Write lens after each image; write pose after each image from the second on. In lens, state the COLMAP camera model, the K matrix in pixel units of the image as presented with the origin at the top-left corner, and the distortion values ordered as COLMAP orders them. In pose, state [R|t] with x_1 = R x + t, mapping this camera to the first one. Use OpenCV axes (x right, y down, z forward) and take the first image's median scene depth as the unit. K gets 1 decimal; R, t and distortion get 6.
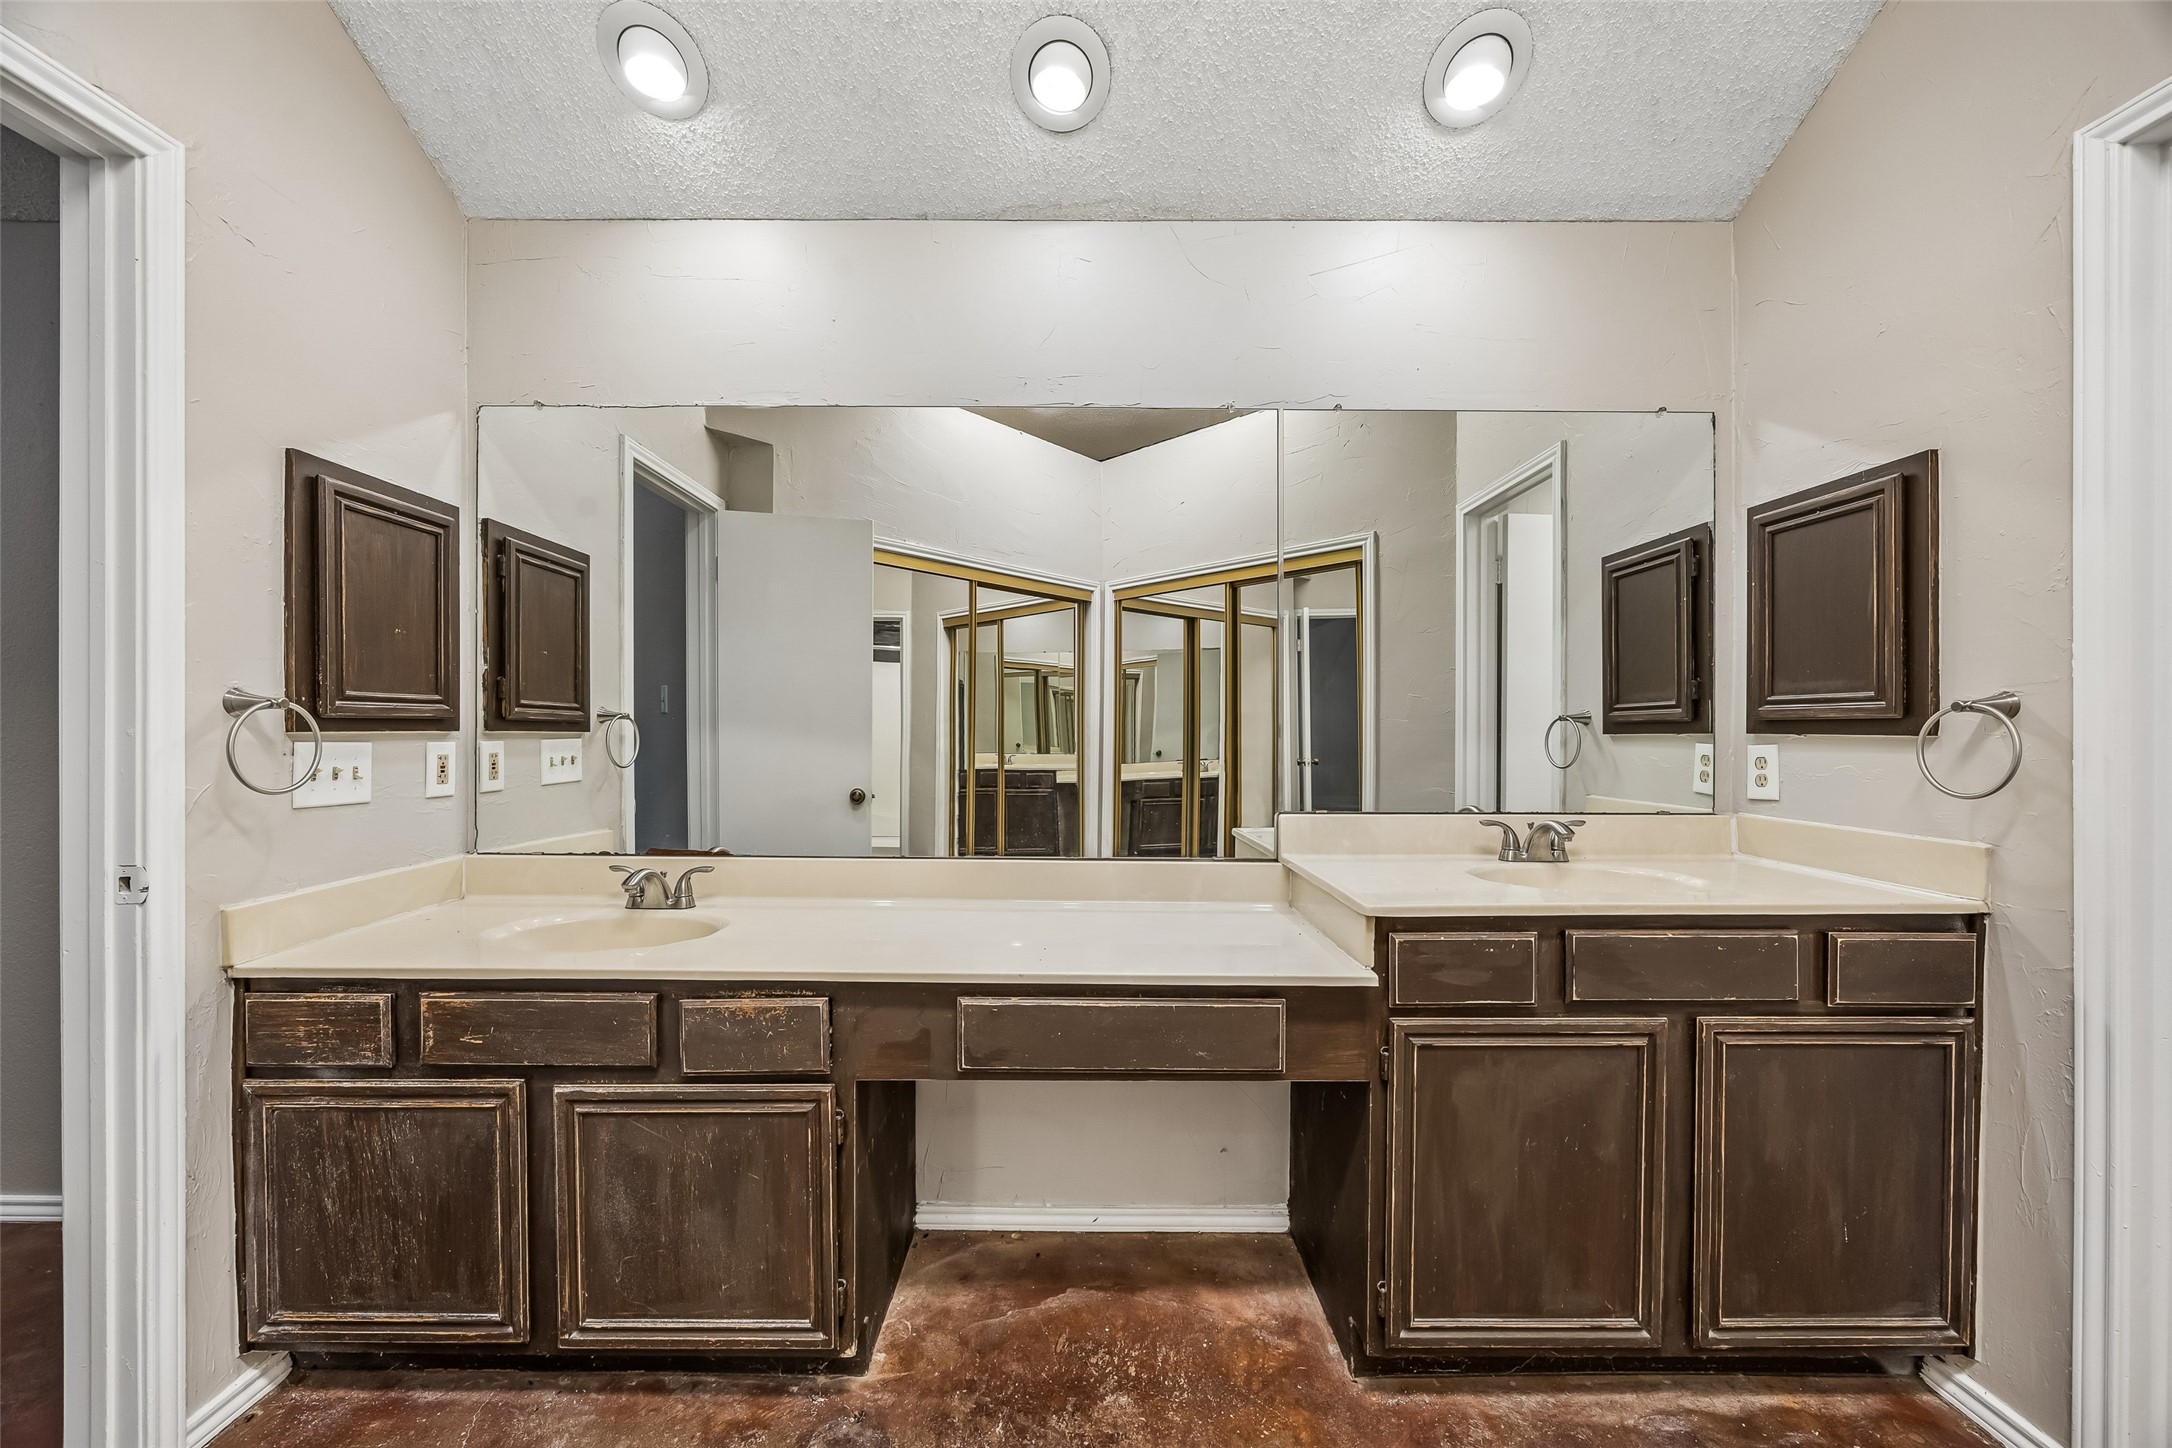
lens RADIAL K [[845.6, 0, 1083.0], [0, 845.6, 742.0], [0, 0, 1]] dist [0.045763, -0.016810]
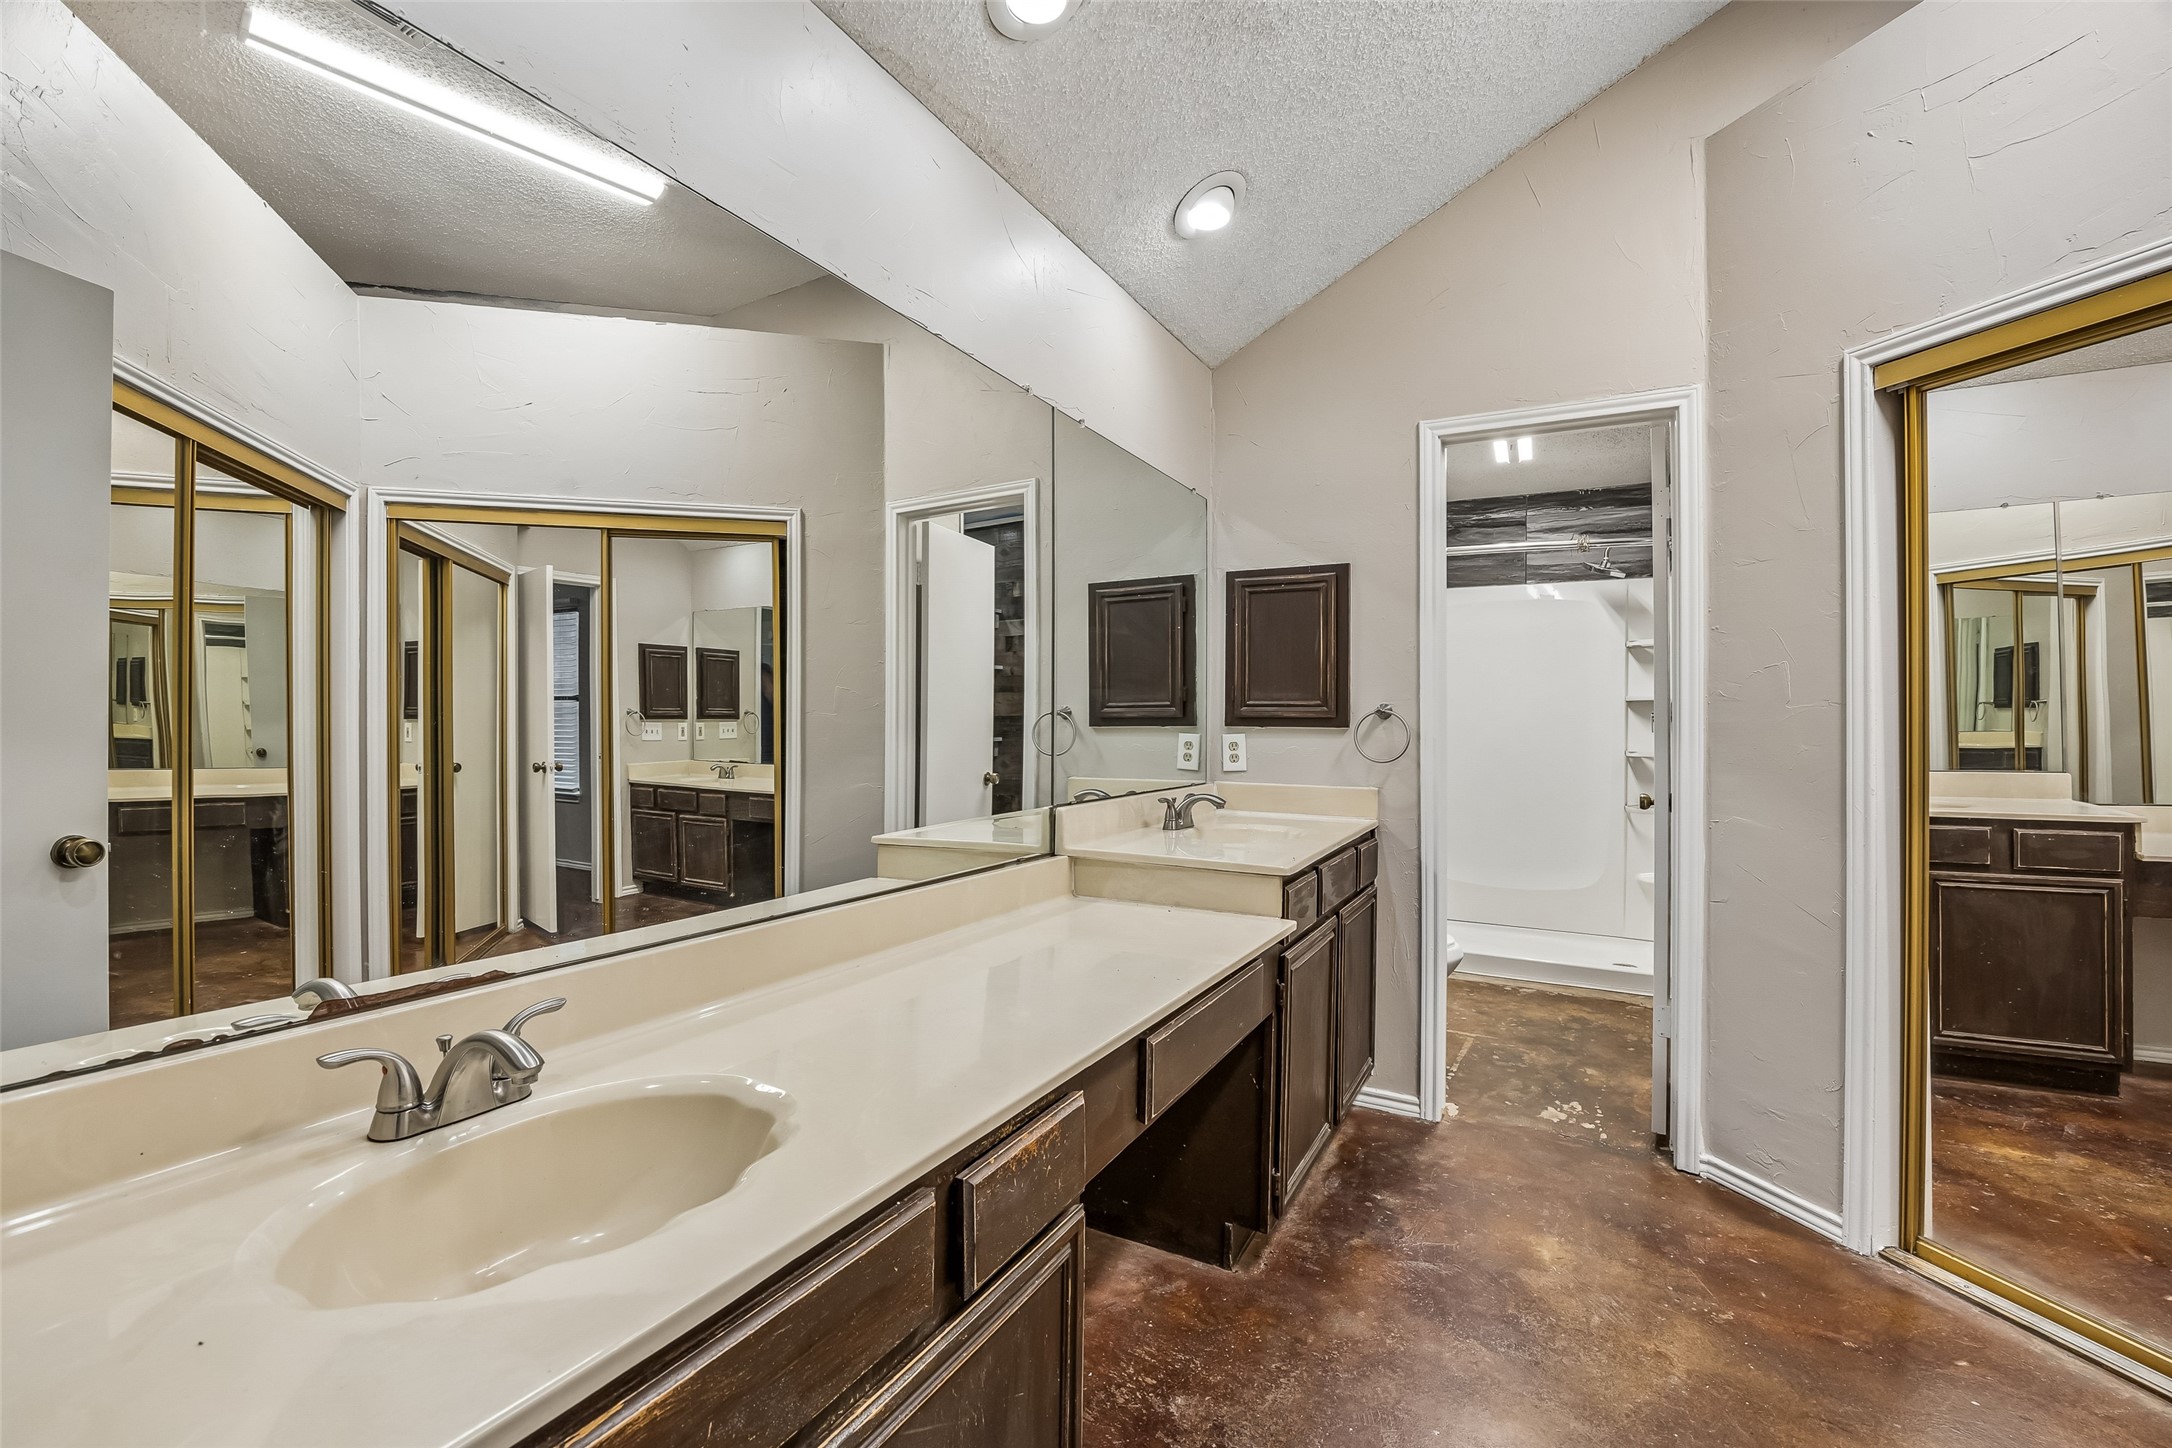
lens RADIAL K [[945.3, 0, 1086.0], [0, 945.3, 724.0], [0, 0, 1]] dist [0.000905, 0.000126]
pose [[0.483660, -0.002716, 0.875252, -0.787386], [0.008373, 0.999964, -0.001524, -0.014077], [-0.875216, 0.008065, 0.483666, 0.461546]]
